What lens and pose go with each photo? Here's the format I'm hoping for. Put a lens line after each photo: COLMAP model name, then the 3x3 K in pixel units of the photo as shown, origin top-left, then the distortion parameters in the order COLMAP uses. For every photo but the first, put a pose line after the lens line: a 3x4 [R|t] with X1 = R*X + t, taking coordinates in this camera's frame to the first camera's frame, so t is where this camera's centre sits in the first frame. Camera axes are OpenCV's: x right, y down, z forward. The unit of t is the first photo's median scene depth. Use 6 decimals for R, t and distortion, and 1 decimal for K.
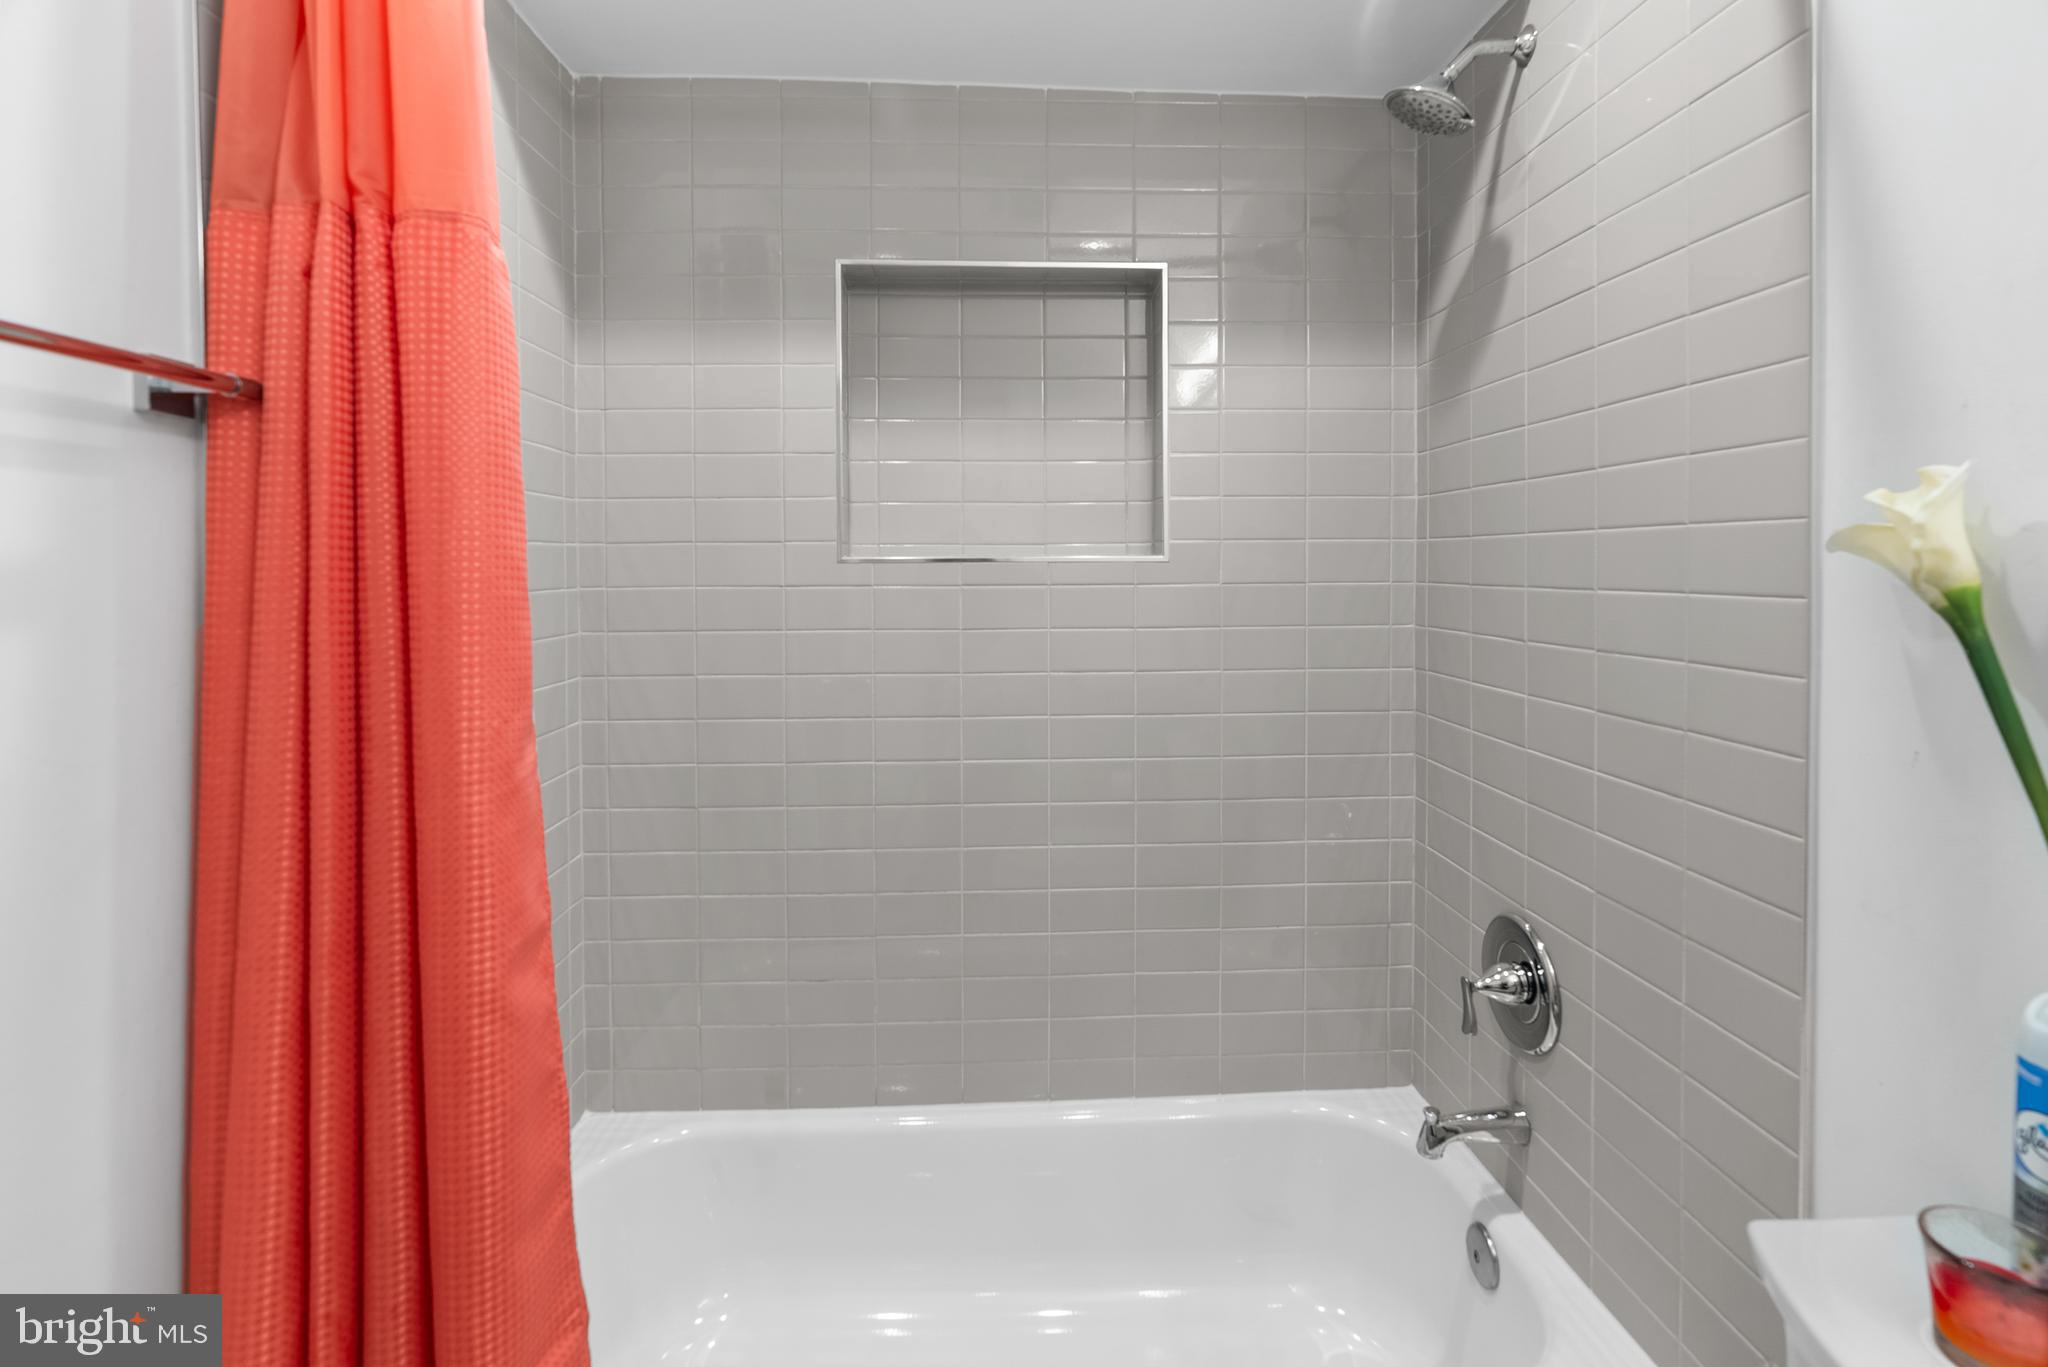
lens RADIAL K [[964.3, 0, 1015.4], [0, 964.3, 579.1], [0, 0, 1]] dist [-0.011786, 0.004790]
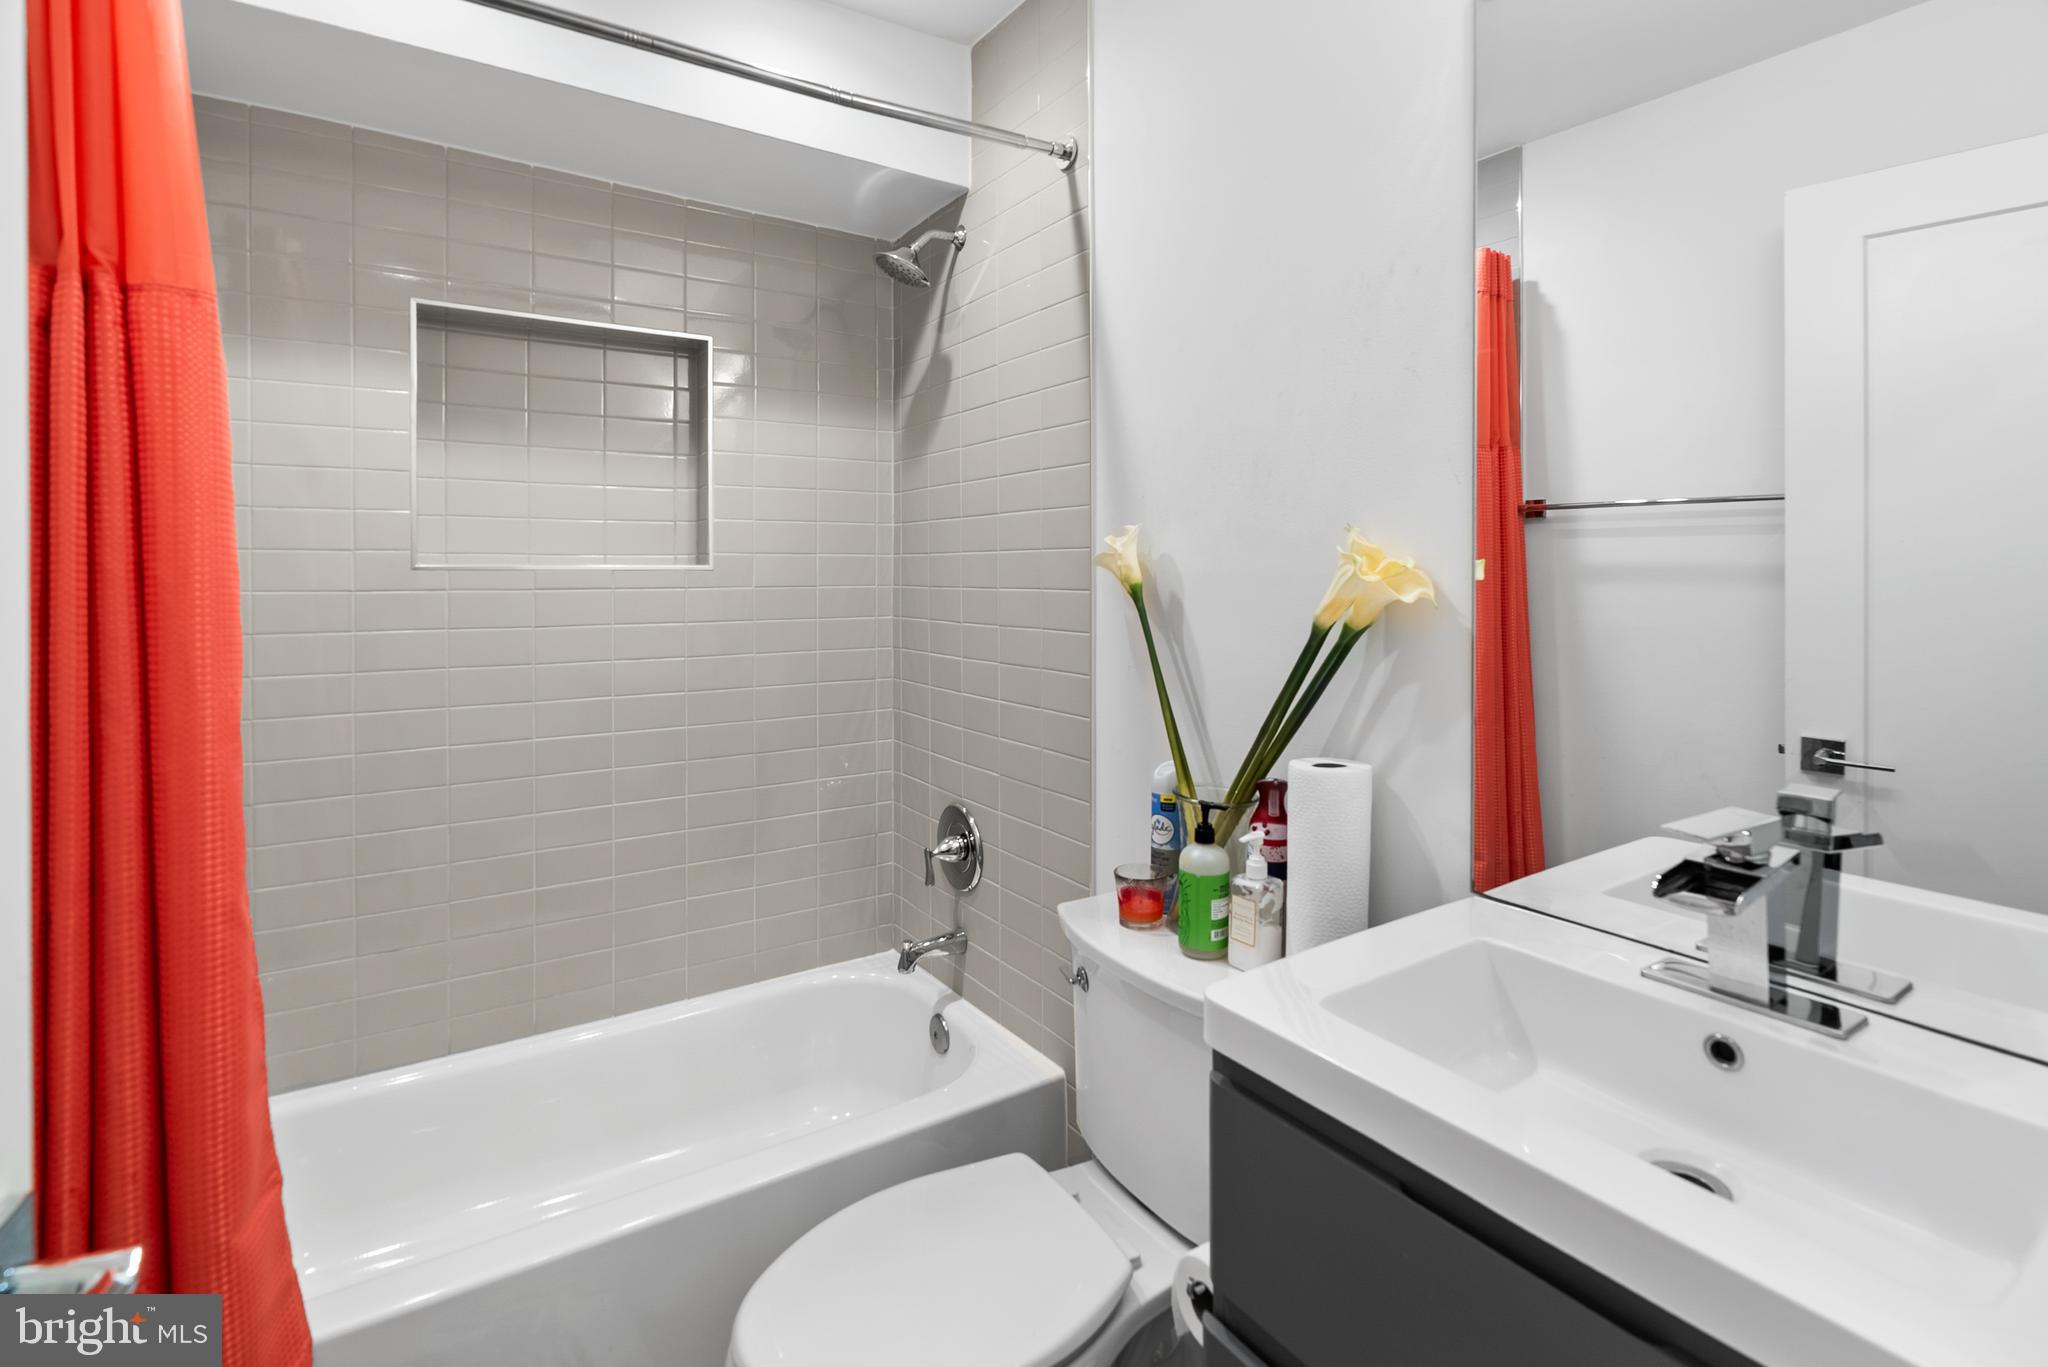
lens RADIAL K [[964.3, 0, 1018.7], [0, 964.3, 588.9], [0, 0, 1]] dist [-0.011786, 0.004790]
pose [[0.861629, -0.004890, 0.507514, -0.169207], [0.004860, 0.999987, 0.001385, 0.008668], [-0.507515, 0.001273, 0.861642, -0.368045]]
